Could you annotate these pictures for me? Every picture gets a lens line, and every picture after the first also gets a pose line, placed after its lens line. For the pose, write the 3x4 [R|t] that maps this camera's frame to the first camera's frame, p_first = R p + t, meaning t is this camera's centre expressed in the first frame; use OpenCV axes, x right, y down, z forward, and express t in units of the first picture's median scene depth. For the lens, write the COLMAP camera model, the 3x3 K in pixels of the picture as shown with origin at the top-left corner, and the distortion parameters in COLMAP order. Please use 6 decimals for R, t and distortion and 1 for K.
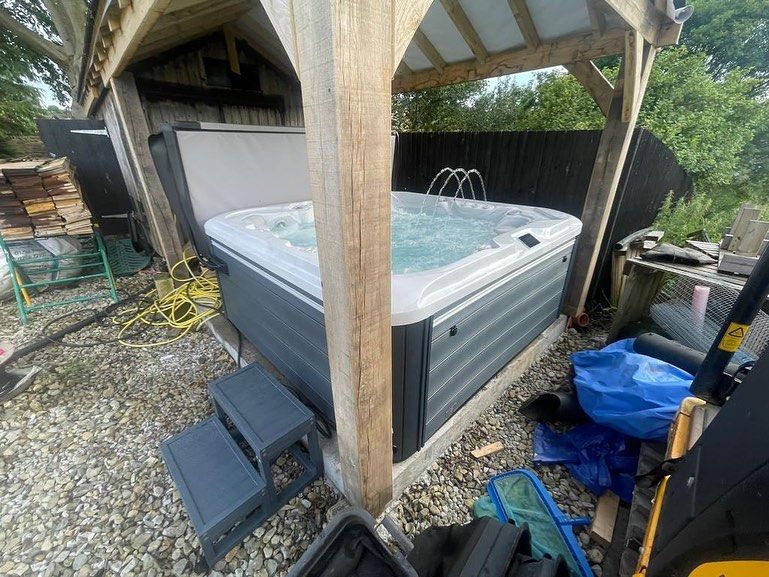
lens RADIAL K [[310.2, 0, 384.5], [0, 310.2, 288.5], [0, 0, 1]] dist [0.000725, 0.000289]
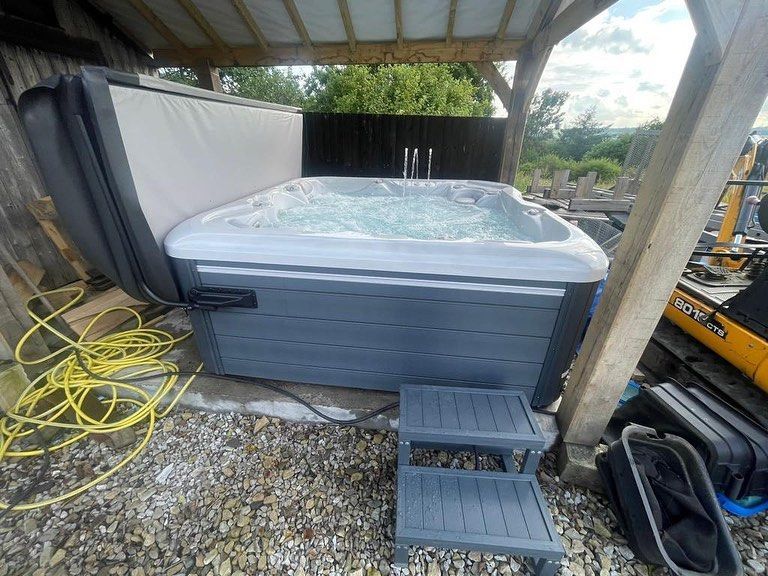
lens RADIAL K [[309.8, 0, 384.0], [0, 309.8, 288.0], [0, 0, 1]] dist [0.000725, 0.000289]
pose [[0.773102, -0.268361, 0.574713, -0.561588], [0.243550, 0.962224, 0.121687, -0.084148], [-0.585659, 0.045895, 0.809257, 0.222486]]
